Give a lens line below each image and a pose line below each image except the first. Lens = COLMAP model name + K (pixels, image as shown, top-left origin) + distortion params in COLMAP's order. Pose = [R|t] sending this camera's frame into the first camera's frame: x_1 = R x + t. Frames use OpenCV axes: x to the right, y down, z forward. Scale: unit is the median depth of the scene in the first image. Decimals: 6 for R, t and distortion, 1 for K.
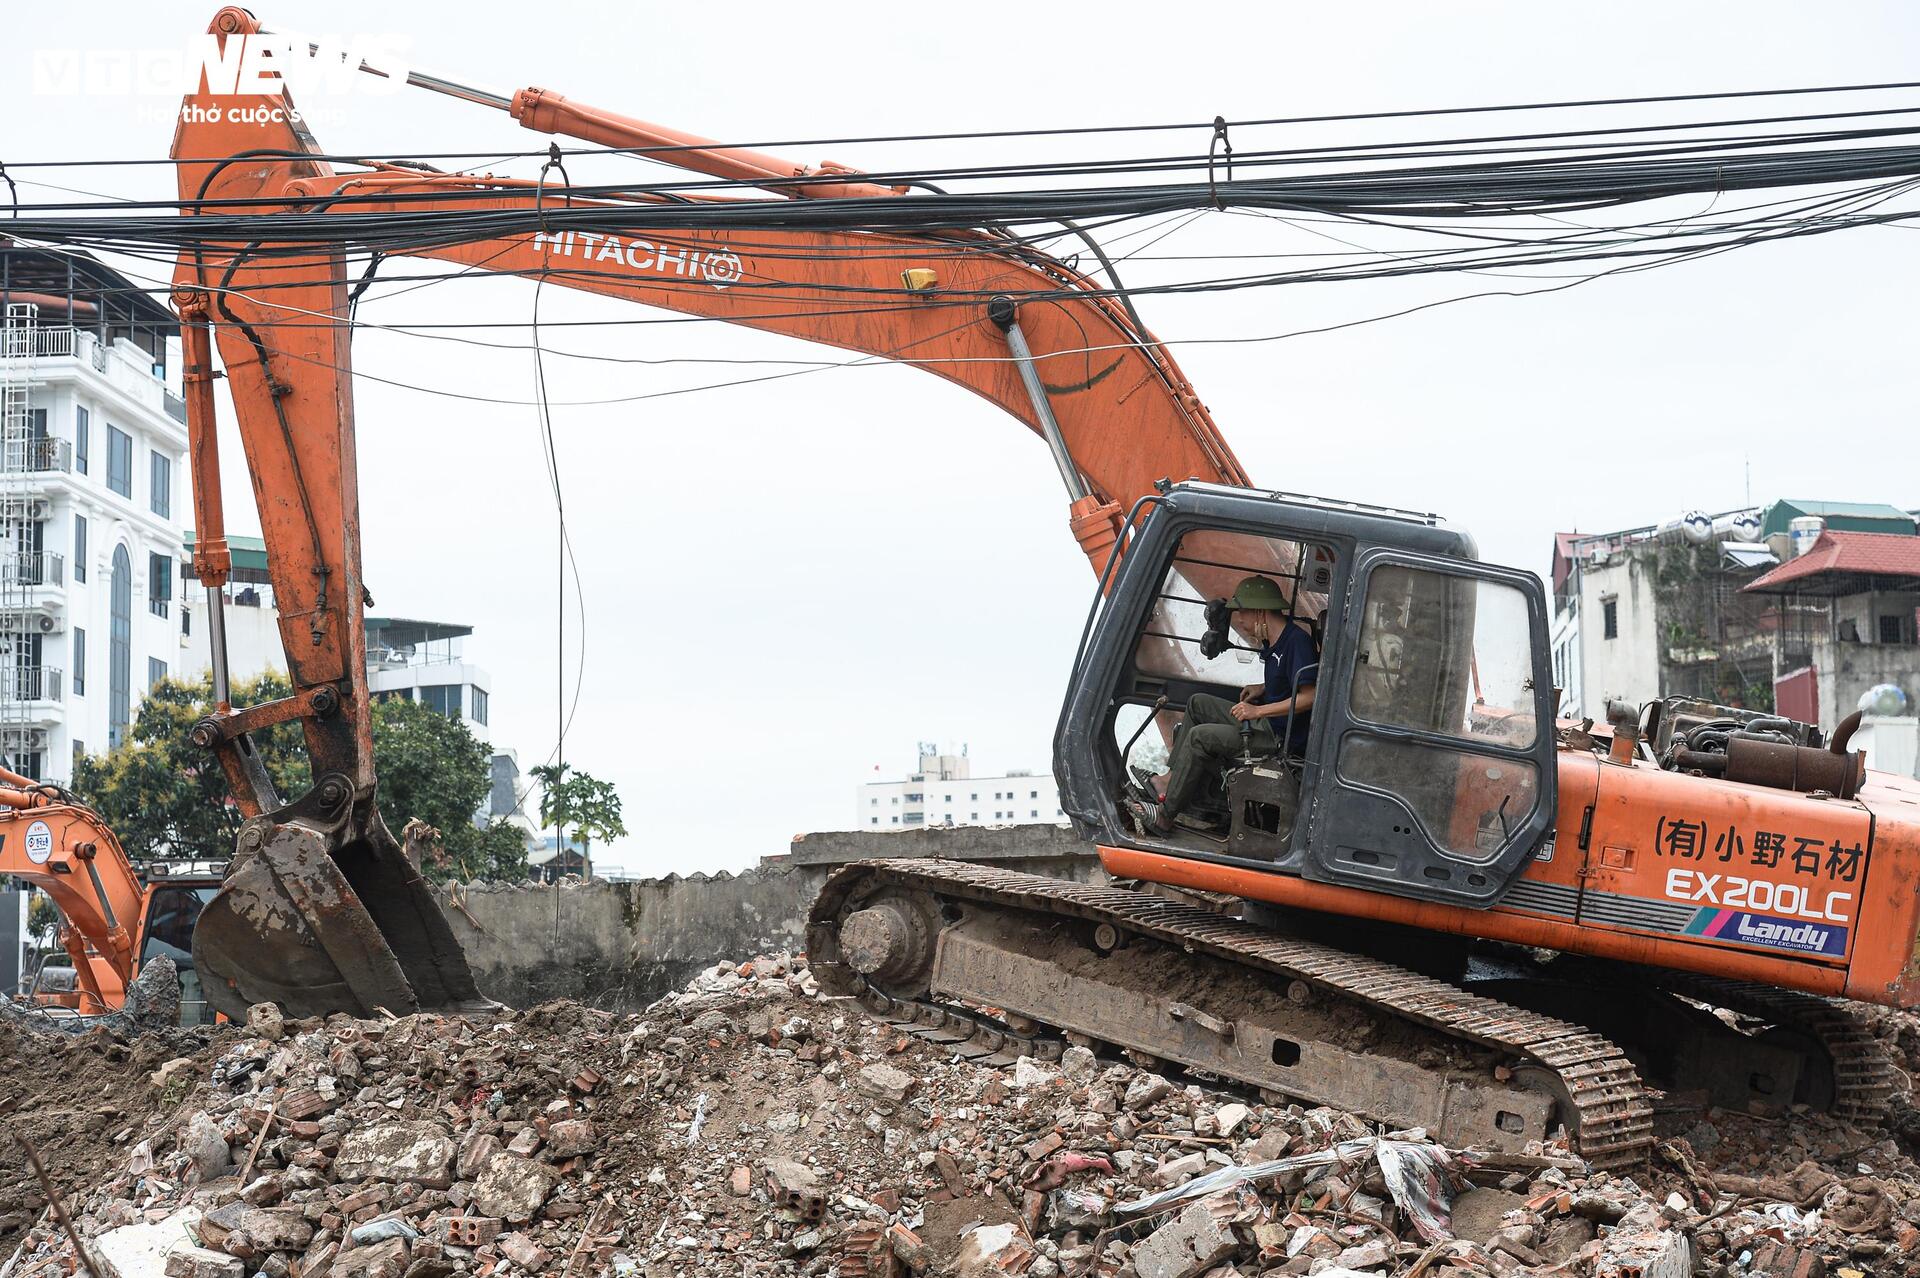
lens RADIAL K [[4182.1, 0, 960.0], [0, 4182.1, 639.0], [0, 0, 1]] dist [-0.116726, -0.160312]
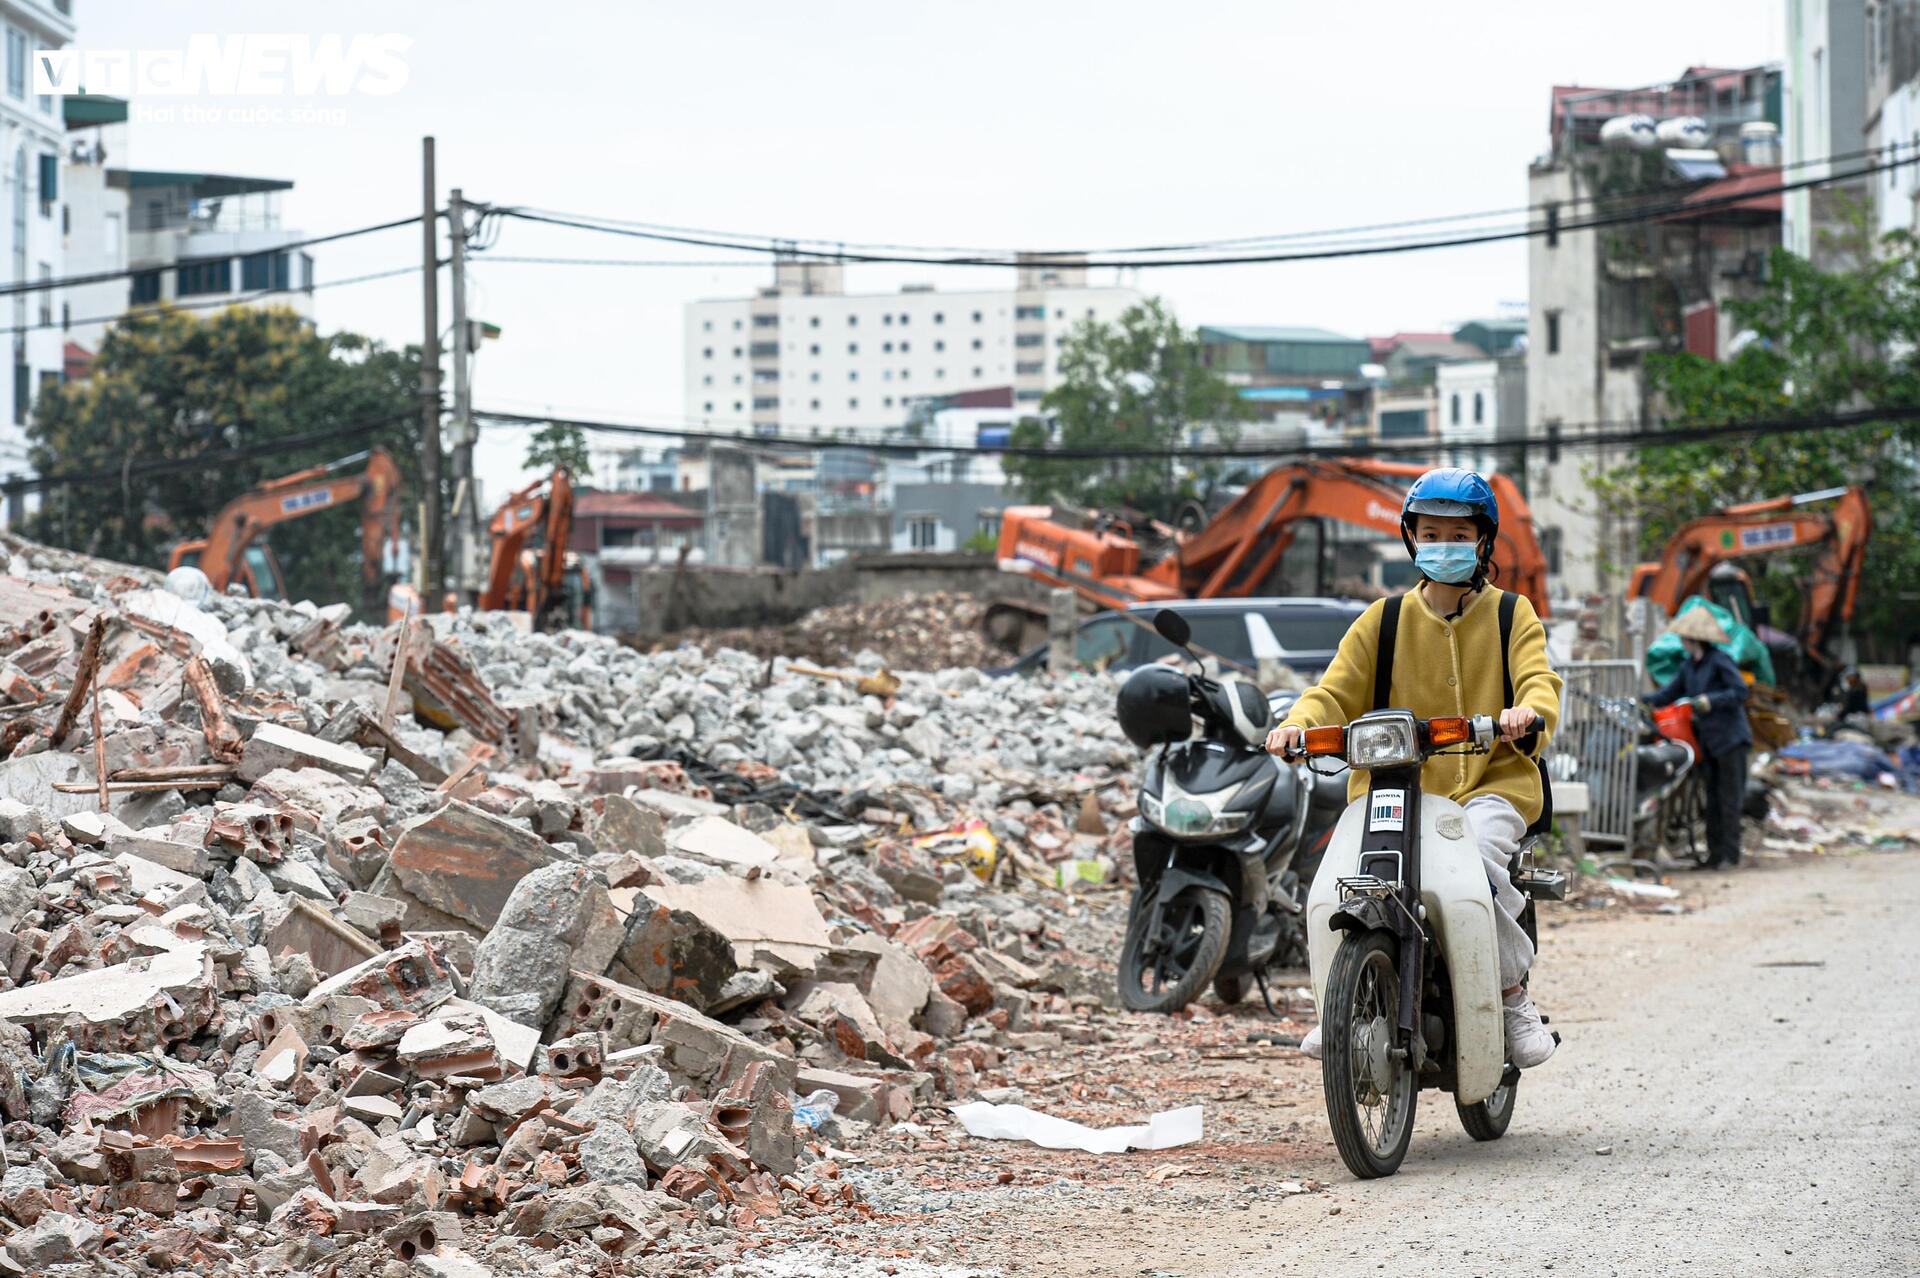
lens RADIAL K [[6136.5, 0, 960.0], [0, 6136.5, 639.0], [0, 0, 1]] dist [0.536293, -0.041699]
pose [[0.999727, 0.008940, 0.021571, -0.006503], [-0.010847, 0.995886, 0.089958, -0.026862], [-0.020678, -0.090168, 0.995712, -0.301406]]
